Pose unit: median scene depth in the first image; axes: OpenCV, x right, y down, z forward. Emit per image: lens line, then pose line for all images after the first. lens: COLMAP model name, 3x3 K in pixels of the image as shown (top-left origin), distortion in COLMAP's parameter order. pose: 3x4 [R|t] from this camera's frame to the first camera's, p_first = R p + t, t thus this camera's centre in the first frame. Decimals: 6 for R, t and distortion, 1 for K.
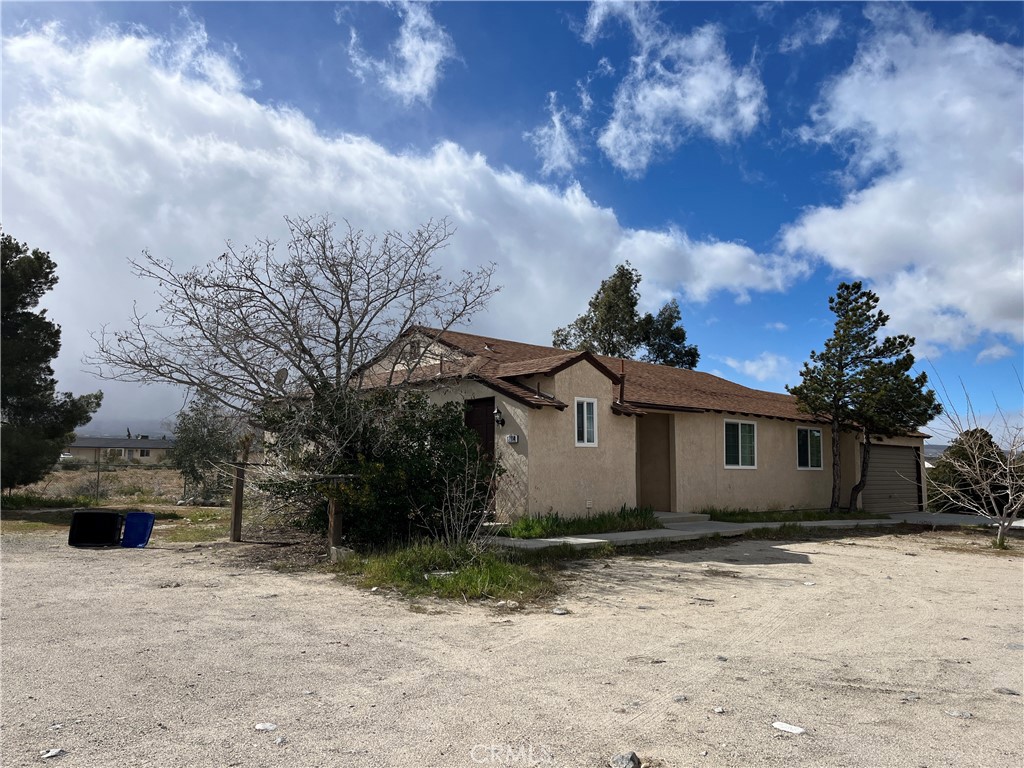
lens RADIAL K [[814.5, 0, 512.0], [0, 814.5, 384.0], [0, 0, 1]] dist [0.003191, 0.000926]
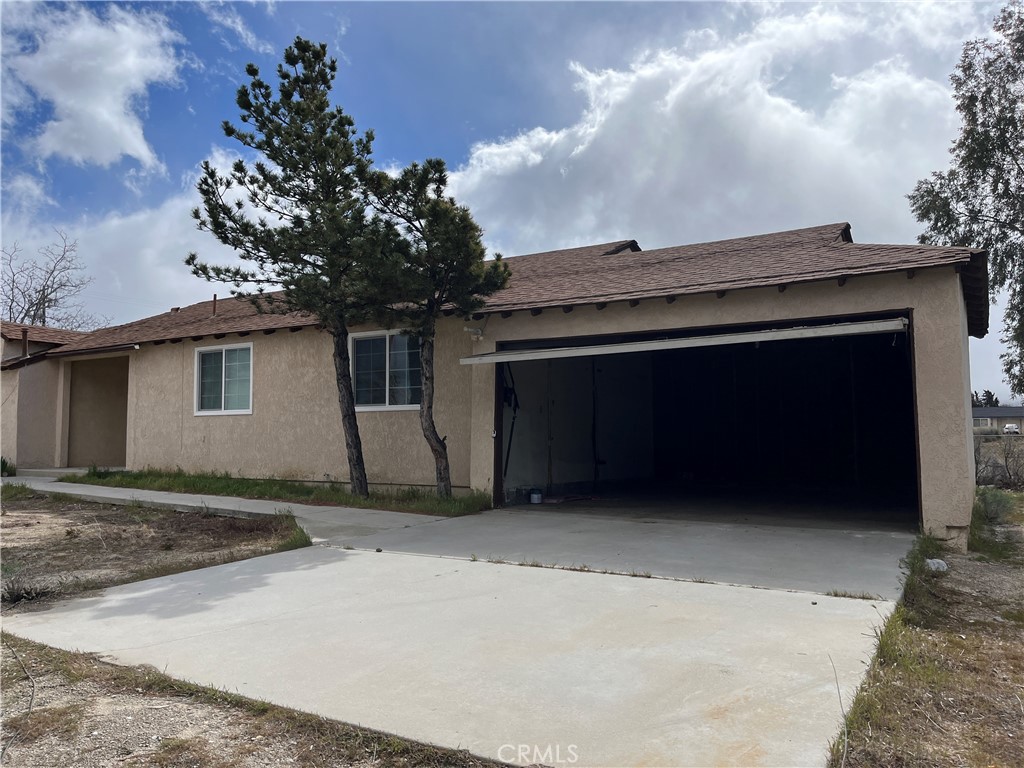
lens RADIAL K [[814.5, 0, 512.0], [0, 814.5, 384.0], [0, 0, 1]] dist [0.003191, 0.000926]
pose [[0.271985, -0.056937, -0.960615, 1.036643], [0.129153, 0.991376, -0.022193, 0.127529], [0.953595, -0.118030, 0.276994, 1.064159]]
